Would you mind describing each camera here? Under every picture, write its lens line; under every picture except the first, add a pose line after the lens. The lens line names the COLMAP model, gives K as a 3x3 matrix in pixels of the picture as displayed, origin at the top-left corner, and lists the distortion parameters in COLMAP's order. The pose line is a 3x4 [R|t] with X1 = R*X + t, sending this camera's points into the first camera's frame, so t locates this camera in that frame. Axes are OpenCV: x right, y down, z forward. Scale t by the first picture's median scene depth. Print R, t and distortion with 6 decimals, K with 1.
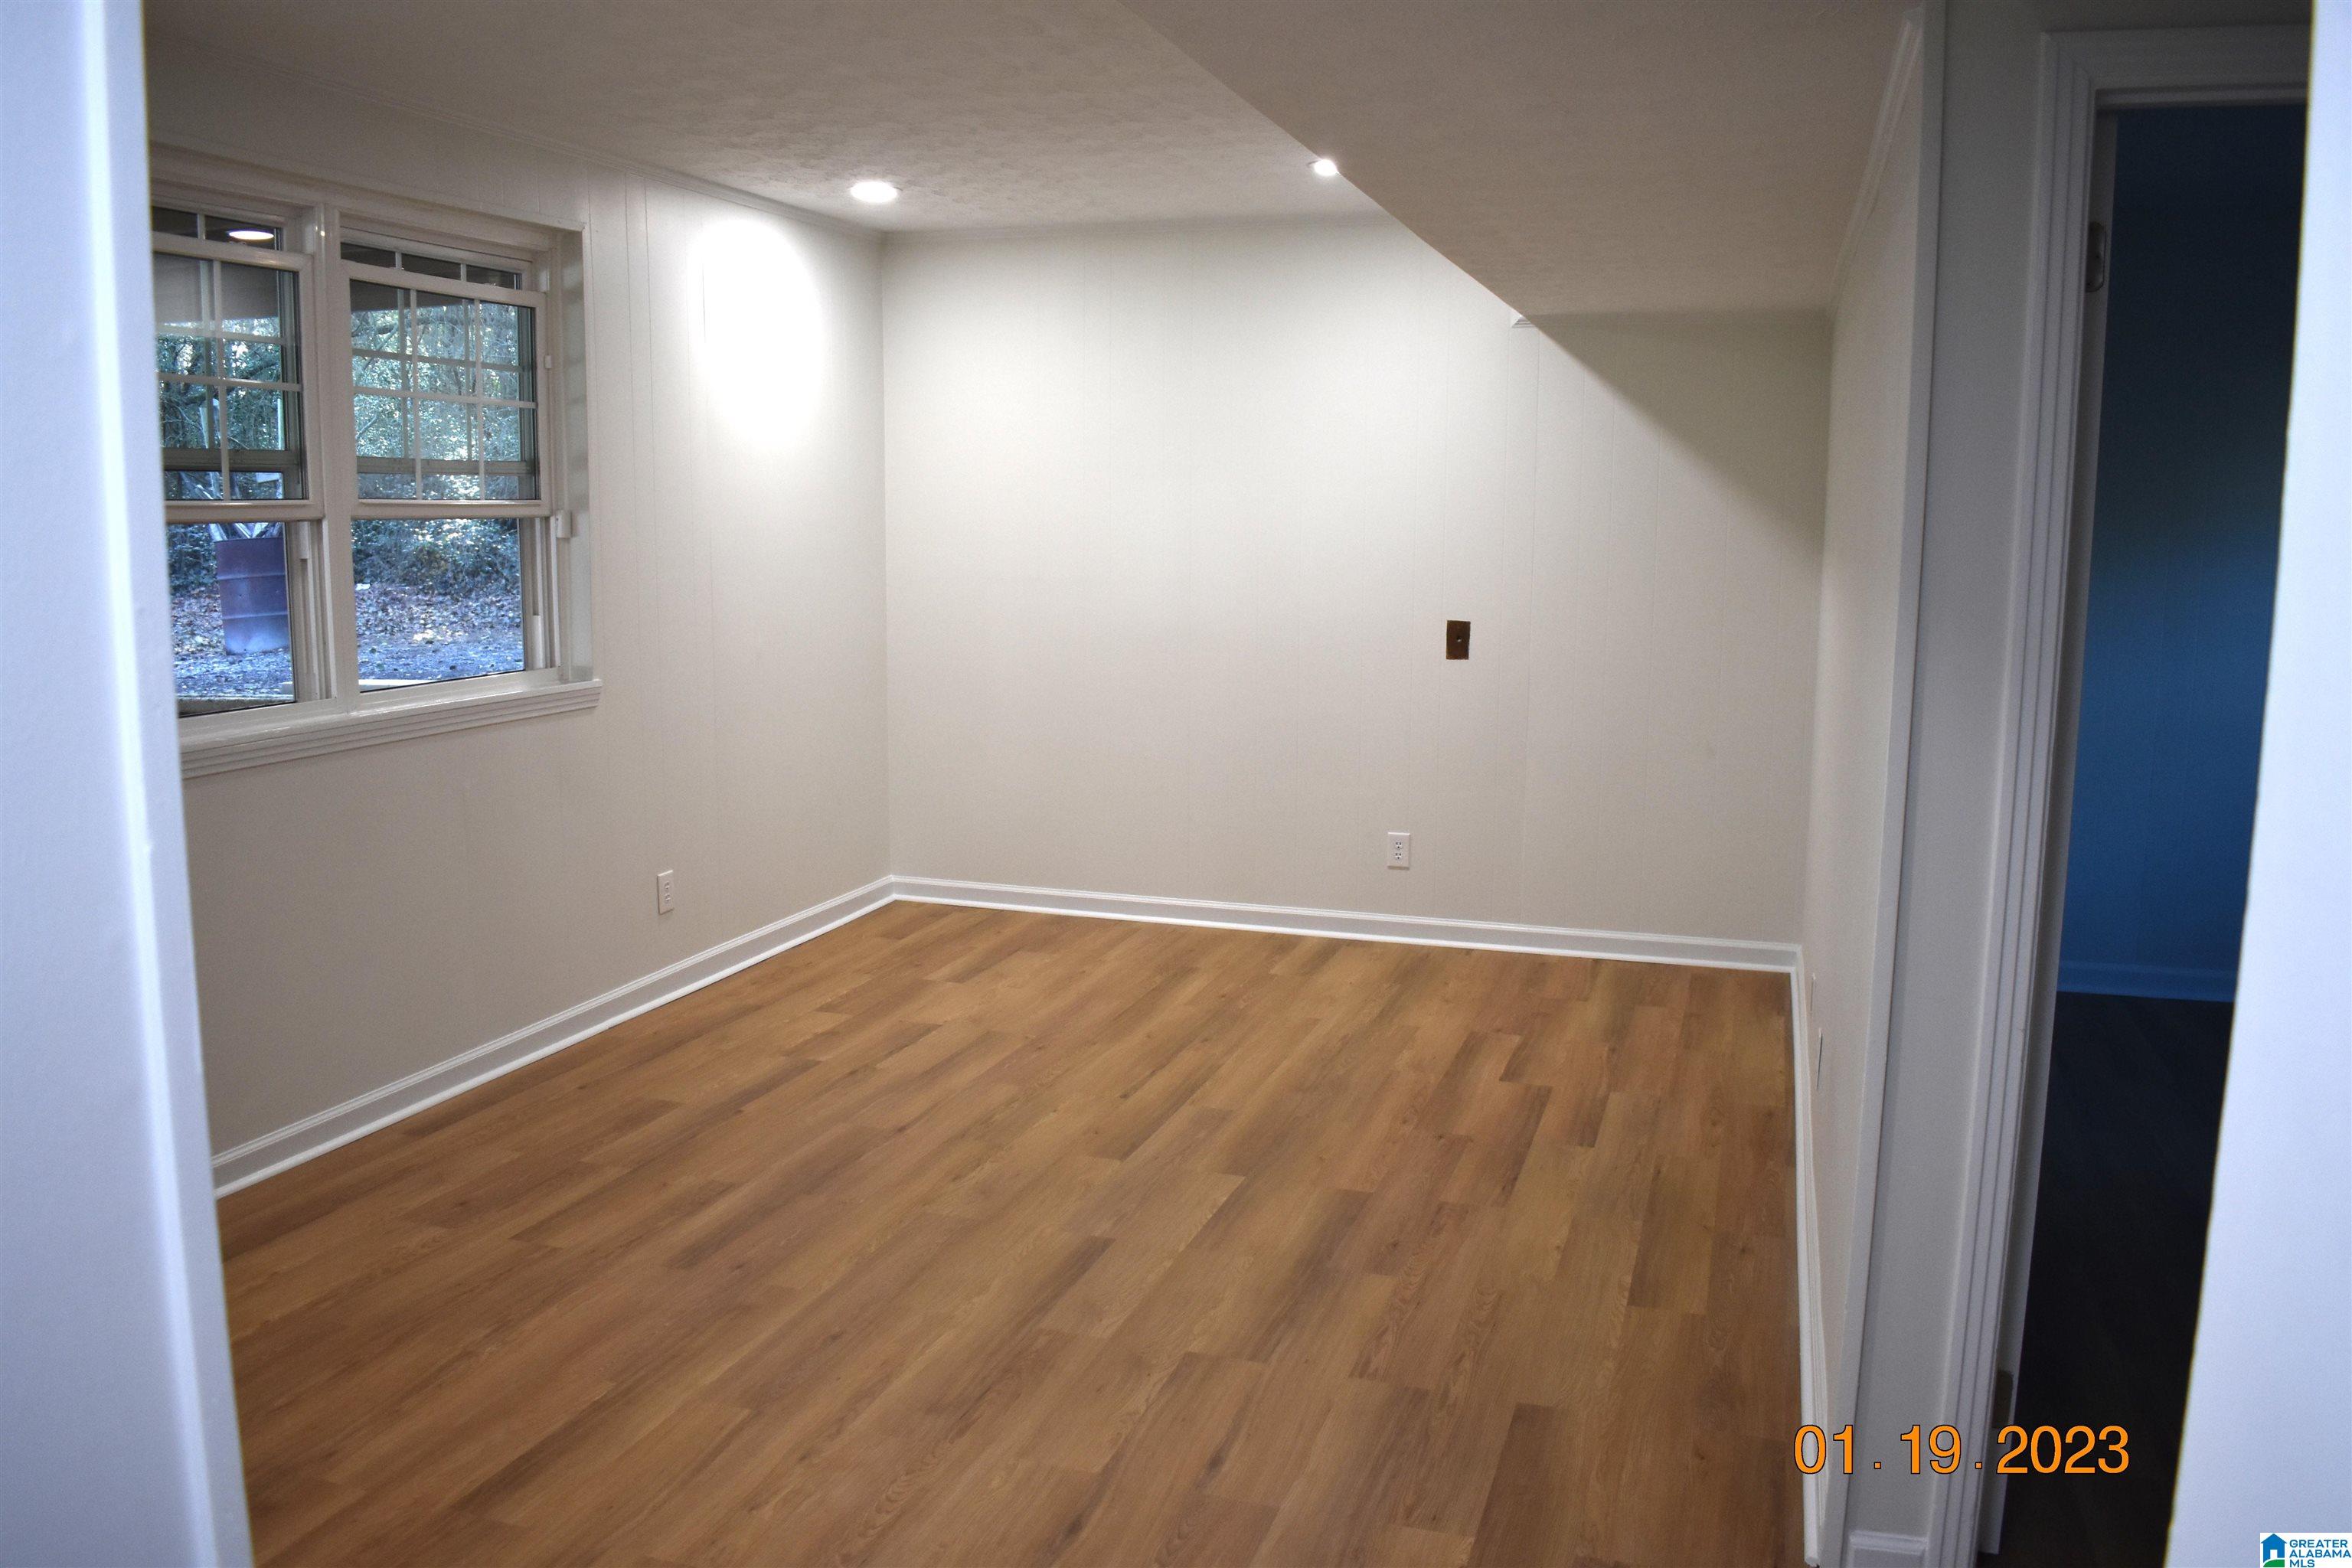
lens RADIAL K [[1825.5, 0, 1173.4], [0, 1825.5, 786.4], [0, 0, 1]] dist [-0.085571, 0.005227]
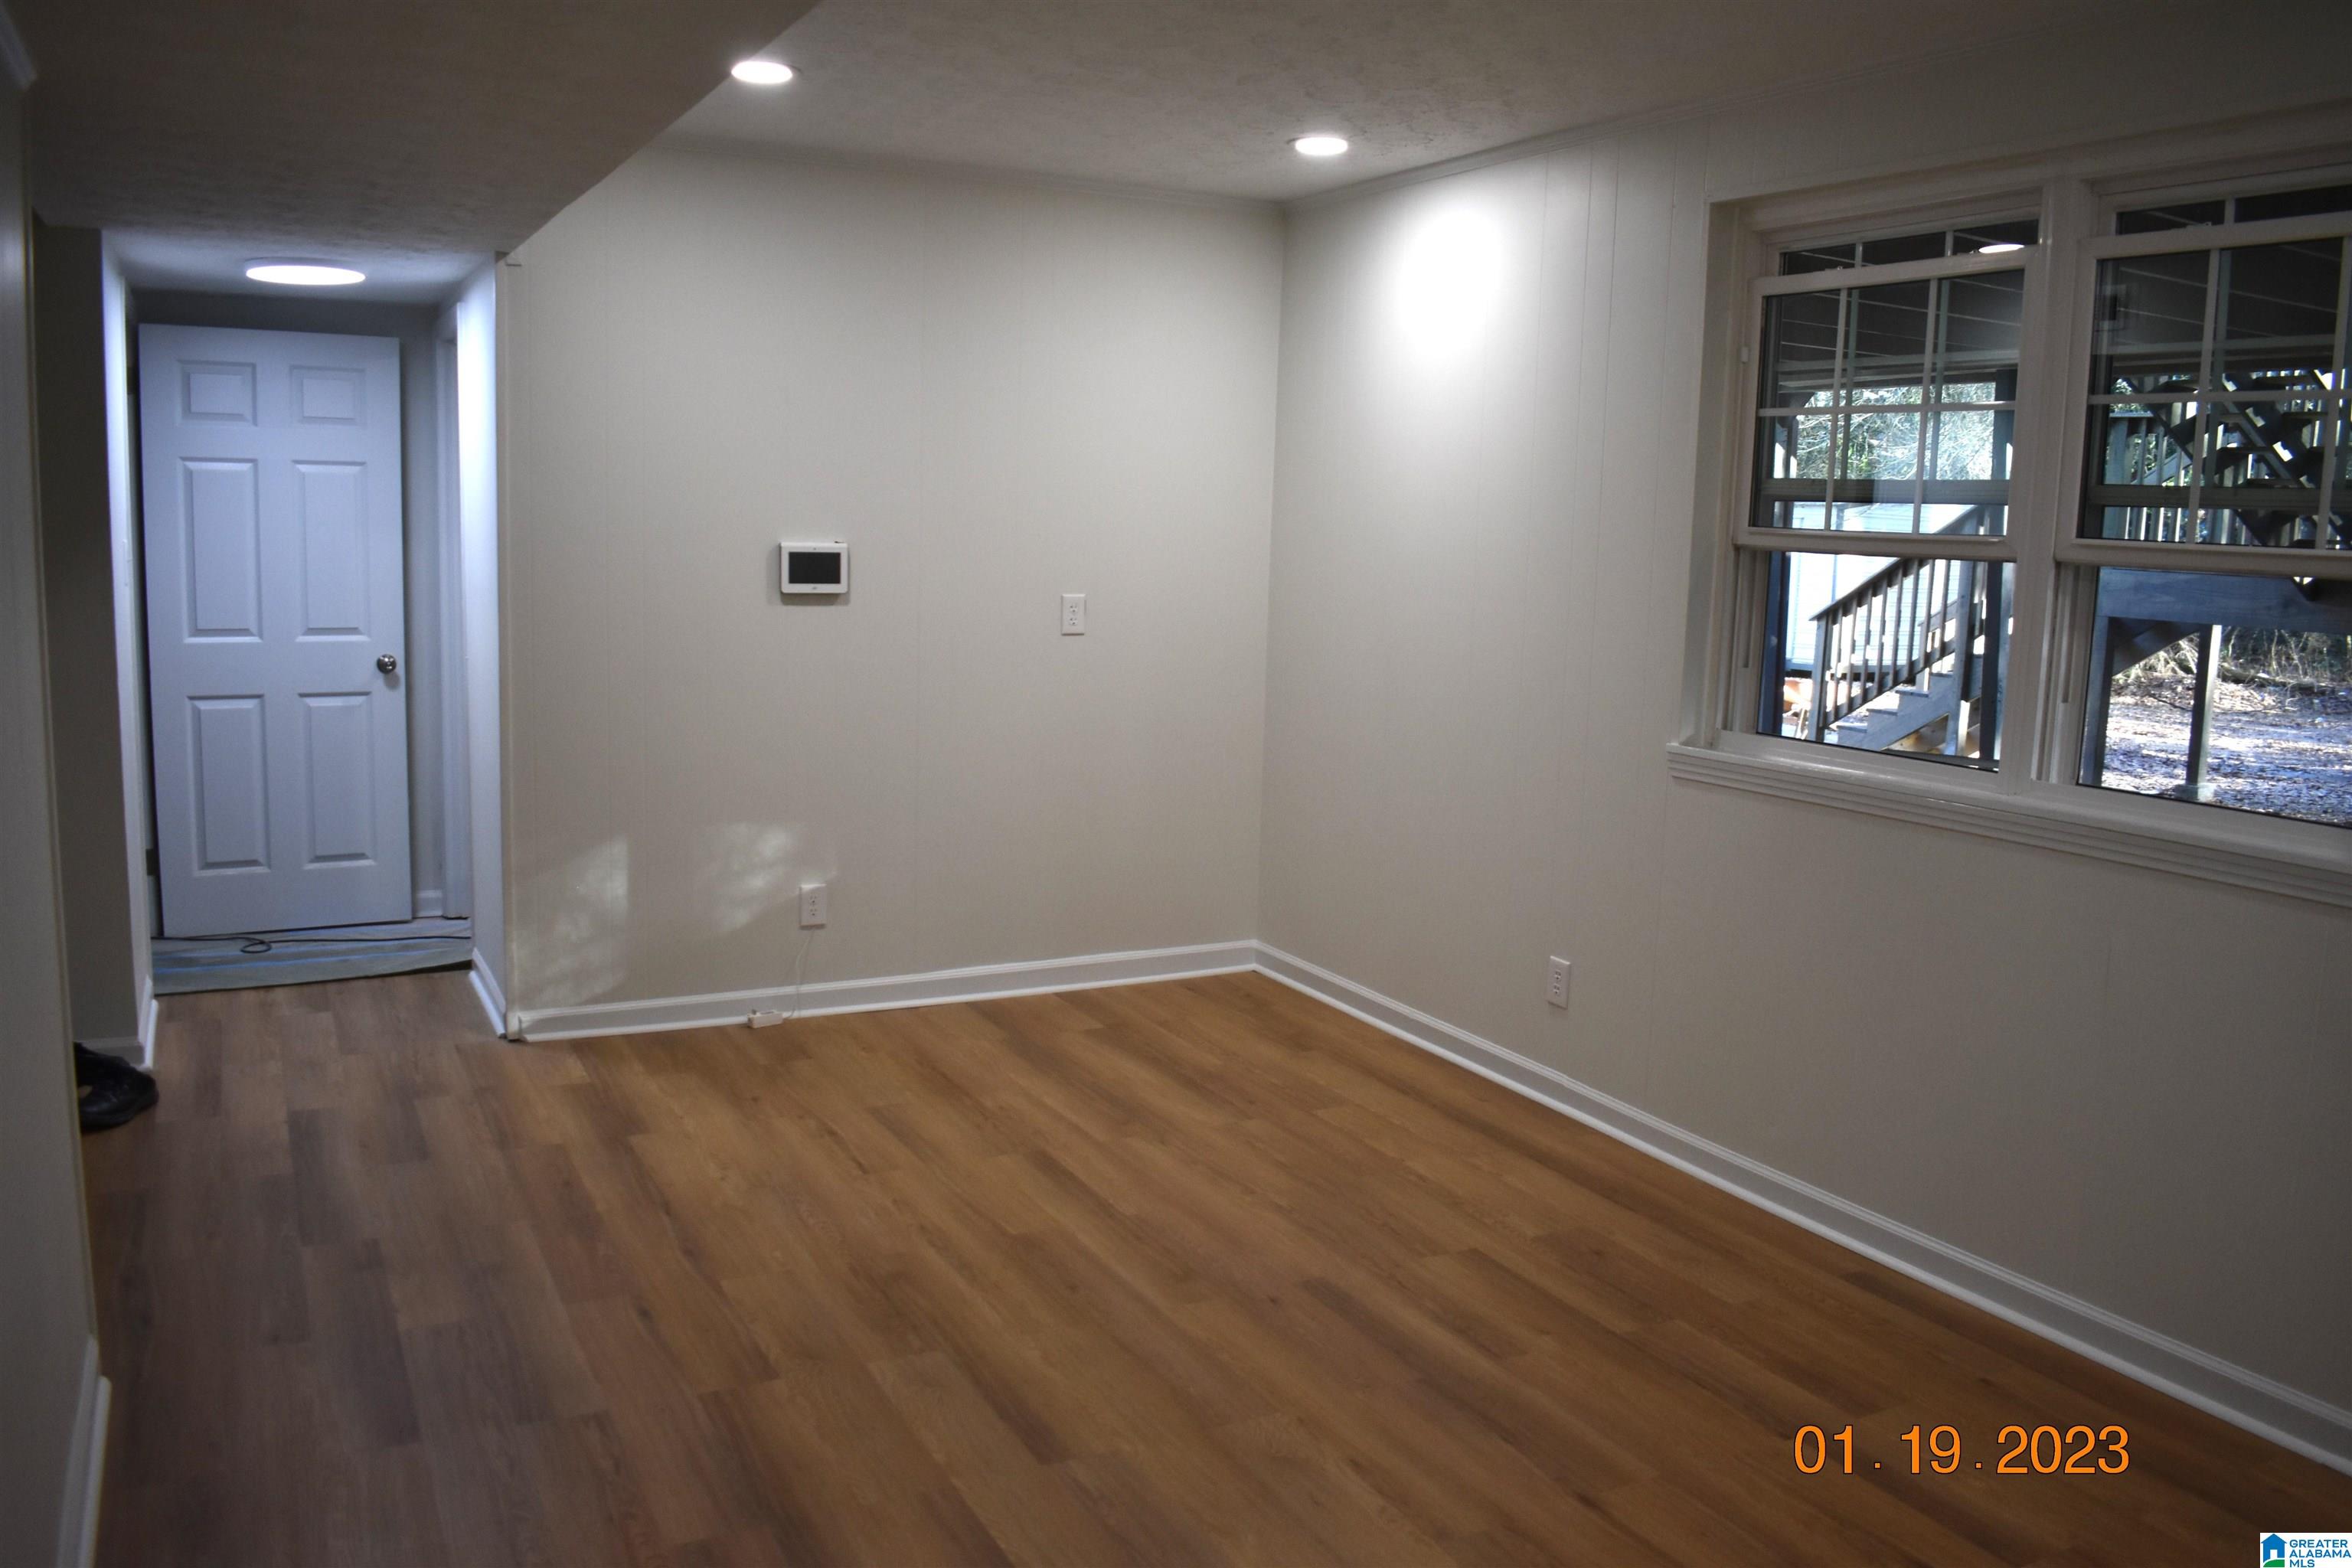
lens RADIAL K [[1825.5, 0, 1174.1], [0, 1825.5, 776.8], [0, 0, 1]] dist [-0.085571, 0.005227]
pose [[-0.695418, 0.074509, -0.714732, 0.498927], [-0.141930, 0.960776, 0.238254, -0.242667], [0.704450, 0.267128, -0.657566, 1.611143]]
